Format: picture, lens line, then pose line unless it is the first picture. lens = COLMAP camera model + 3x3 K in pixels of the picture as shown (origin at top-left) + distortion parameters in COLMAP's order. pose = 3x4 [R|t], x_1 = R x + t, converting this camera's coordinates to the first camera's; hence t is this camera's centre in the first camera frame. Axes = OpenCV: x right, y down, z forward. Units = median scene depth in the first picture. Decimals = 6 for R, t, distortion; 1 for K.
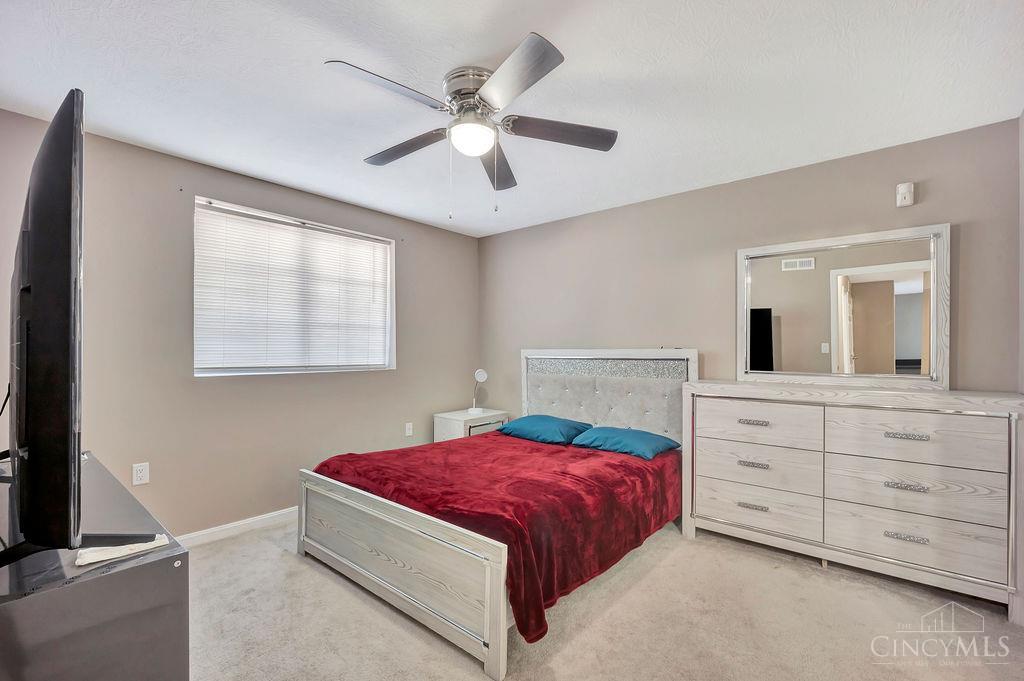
lens RADIAL K [[448.2, 0, 509.3], [0, 448.2, 357.1], [0, 0, 1]] dist [-0.009593, 0.000009]
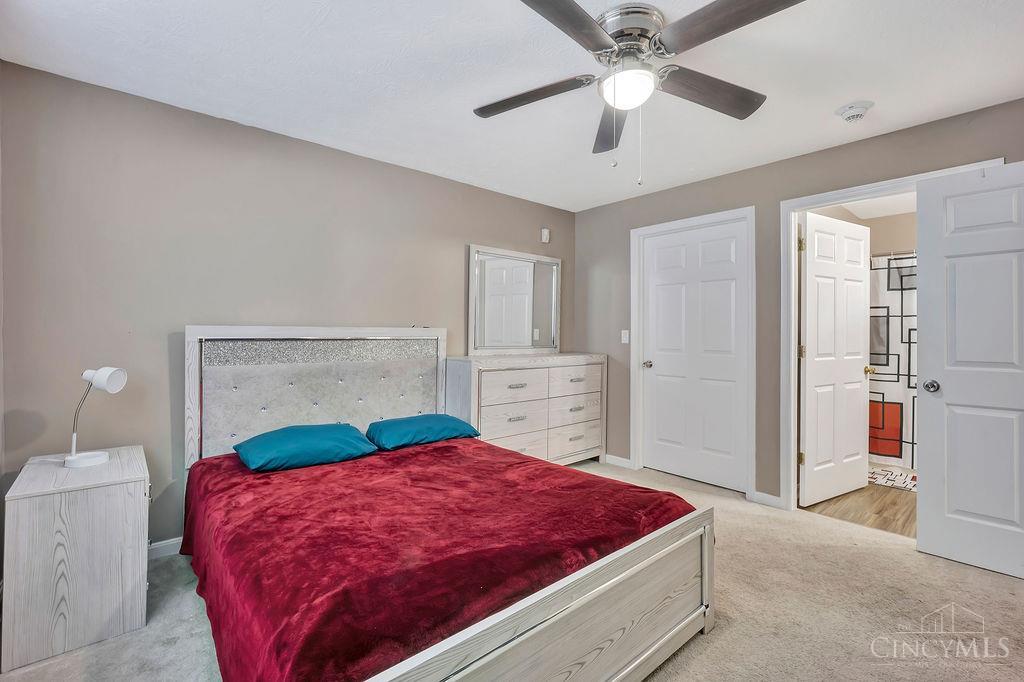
lens RADIAL K [[457.2, 0, 512.0], [0, 457.2, 341.0], [0, 0, 1]] dist [-0.002773, -0.000086]
pose [[0.137481, -0.019553, 0.990311, -0.819938], [0.009290, 0.999787, 0.018450, -0.008473], [-0.990461, 0.006663, 0.137633, 0.904168]]
